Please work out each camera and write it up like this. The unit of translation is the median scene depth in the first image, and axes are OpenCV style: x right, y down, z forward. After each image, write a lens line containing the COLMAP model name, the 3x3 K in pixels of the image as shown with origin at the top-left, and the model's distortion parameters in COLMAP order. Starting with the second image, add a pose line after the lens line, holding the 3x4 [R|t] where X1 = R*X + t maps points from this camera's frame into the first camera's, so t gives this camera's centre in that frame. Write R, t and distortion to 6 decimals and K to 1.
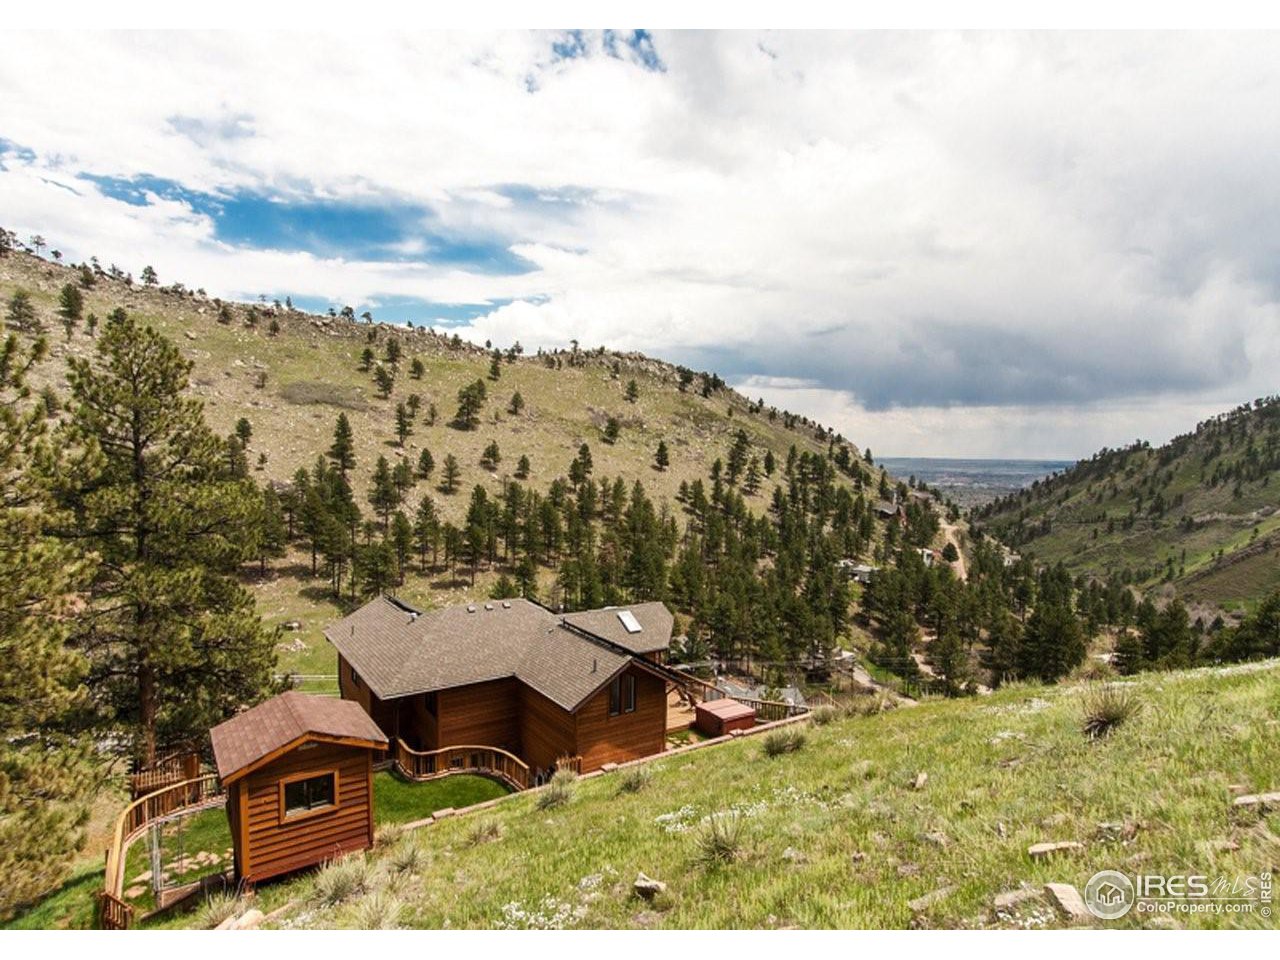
lens RADIAL K [[718.8, 0, 640.0], [0, 718.8, 480.0], [0, 0, 1]] dist [0.002790, 0.001229]
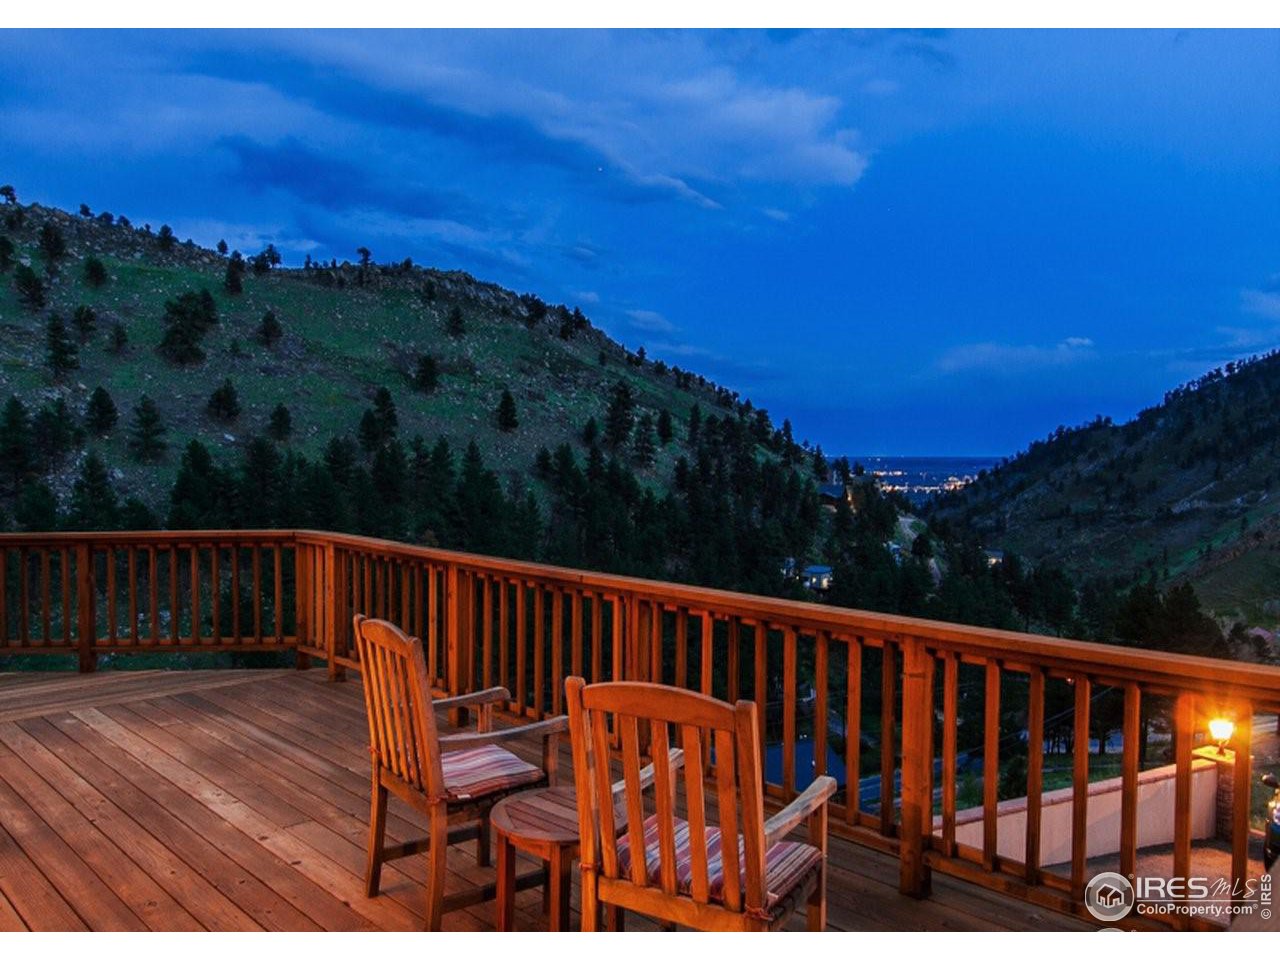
lens RADIAL K [[950.8, 0, 640.0], [0, 950.8, 480.0], [0, 0, 1]] dist [0.001803, 0.003202]
pose [[0.982386, -0.021769, 0.185591, -0.010440], [0.025005, 0.999573, -0.015109, 0.037713], [-0.185183, 0.019483, 0.982511, 0.117772]]
